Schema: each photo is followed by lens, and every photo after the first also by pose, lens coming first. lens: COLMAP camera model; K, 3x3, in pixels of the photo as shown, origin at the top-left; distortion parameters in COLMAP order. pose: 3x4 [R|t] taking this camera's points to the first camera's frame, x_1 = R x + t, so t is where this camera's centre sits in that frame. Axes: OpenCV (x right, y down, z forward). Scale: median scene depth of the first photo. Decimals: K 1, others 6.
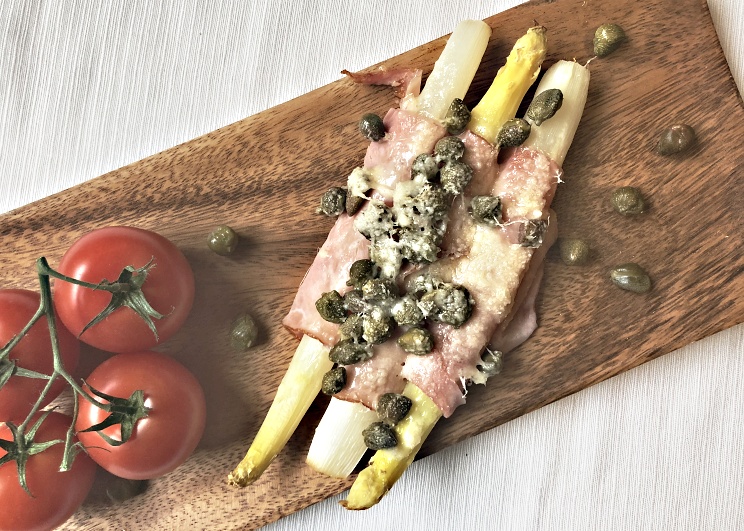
lens RADIAL K [[705.8, 0, 358.7], [0, 705.8, 265.3], [0, 0, 1]] dist [-0.004599, 0.007897]
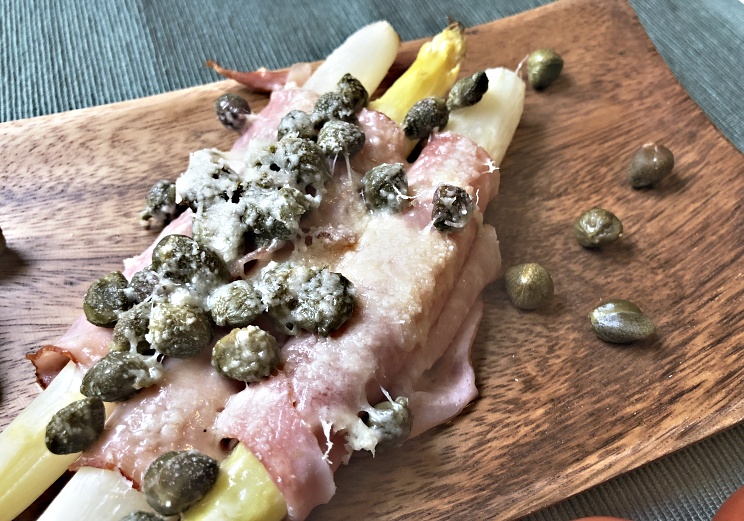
lens RADIAL K [[687.6, 0, 386.1], [0, 687.6, 234.5], [0, 0, 1]] dist [-0.006257, -0.012398]
pose [[0.998192, 0.051812, 0.030481, 0.156626], [-0.023994, 0.808320, -0.588254, 0.318404], [-0.055117, 0.586458, 0.808102, 0.480627]]
